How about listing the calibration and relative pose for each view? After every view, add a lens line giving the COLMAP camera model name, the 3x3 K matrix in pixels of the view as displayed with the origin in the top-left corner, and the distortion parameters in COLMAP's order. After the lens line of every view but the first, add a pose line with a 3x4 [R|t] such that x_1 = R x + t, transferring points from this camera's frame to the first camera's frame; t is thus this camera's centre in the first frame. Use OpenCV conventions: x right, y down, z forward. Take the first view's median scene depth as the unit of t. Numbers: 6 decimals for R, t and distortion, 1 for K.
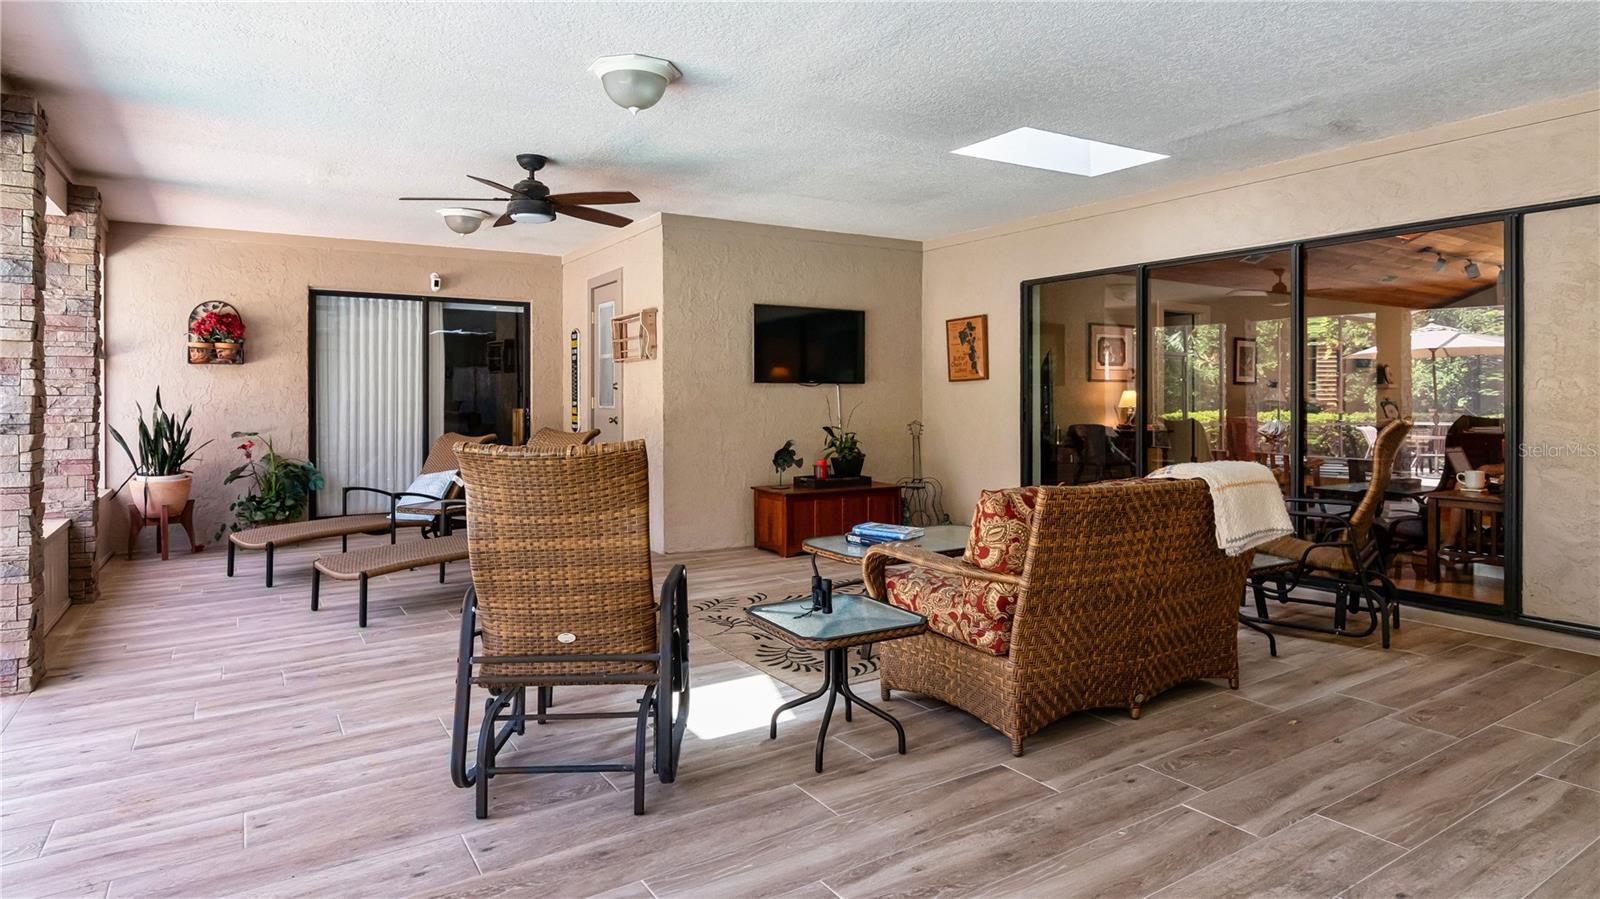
lens RADIAL K [[895.9, 0, 803.6], [0, 895.9, 405.3], [0, 0, 1]] dist [-0.001635, -0.000855]
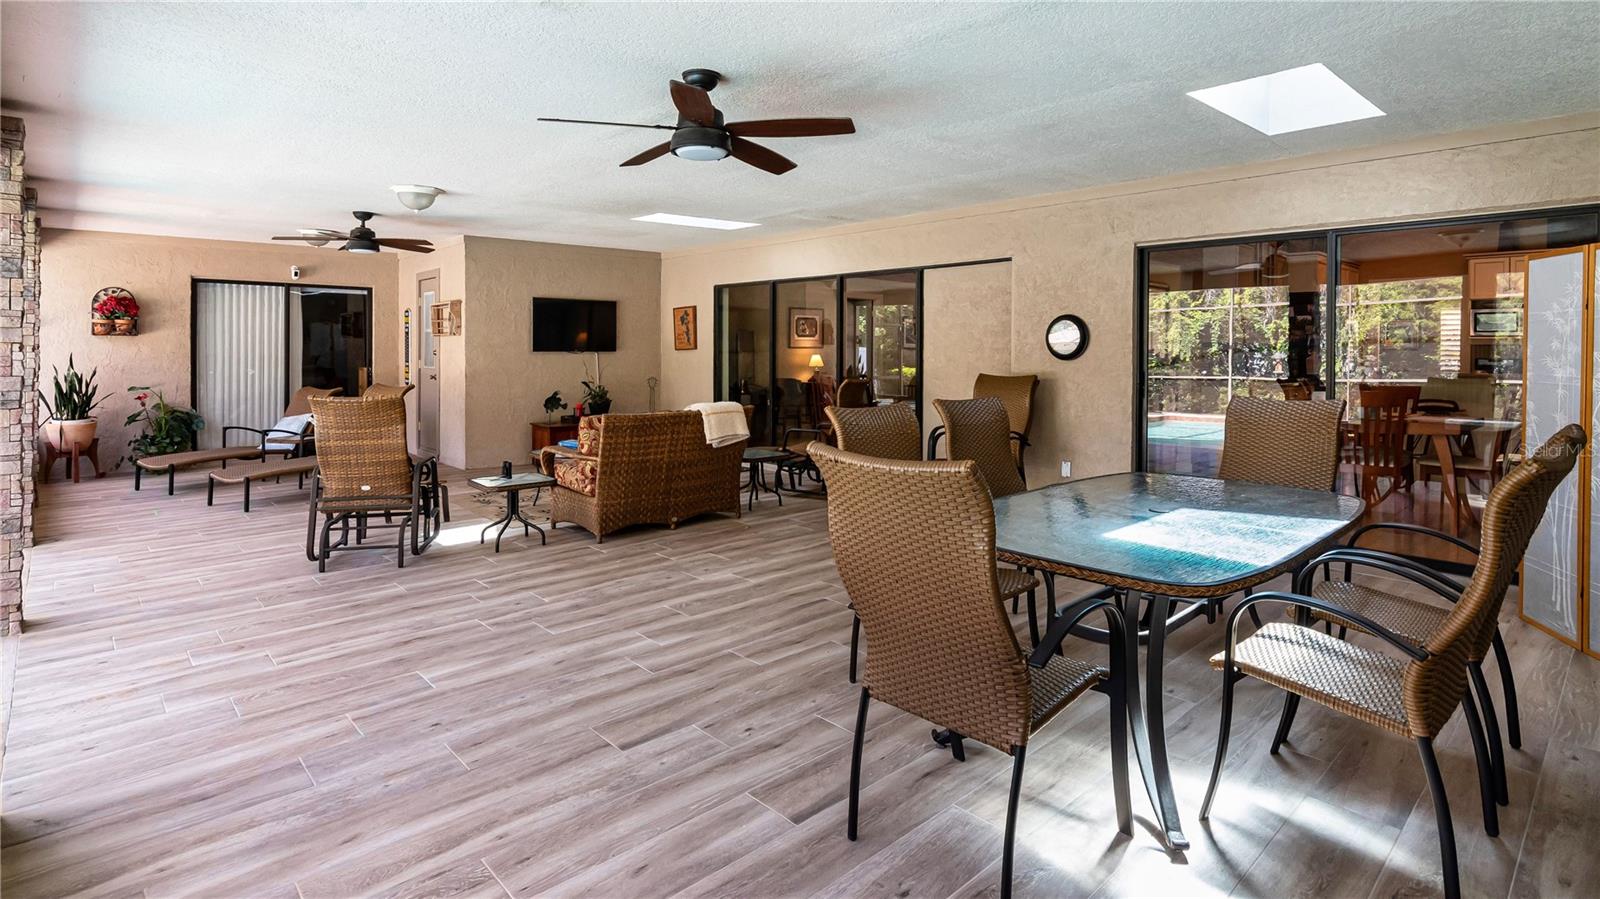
lens RADIAL K [[816.8, 0, 790.9], [0, 816.8, 354.9], [0, 0, 1]] dist [-0.001506, 0.000367]
pose [[0.987464, 0.001329, 0.157836, 0.145718], [-0.001095, 0.999998, -0.001570, -0.017677], [-0.157838, 0.001378, 0.987464, -0.366352]]
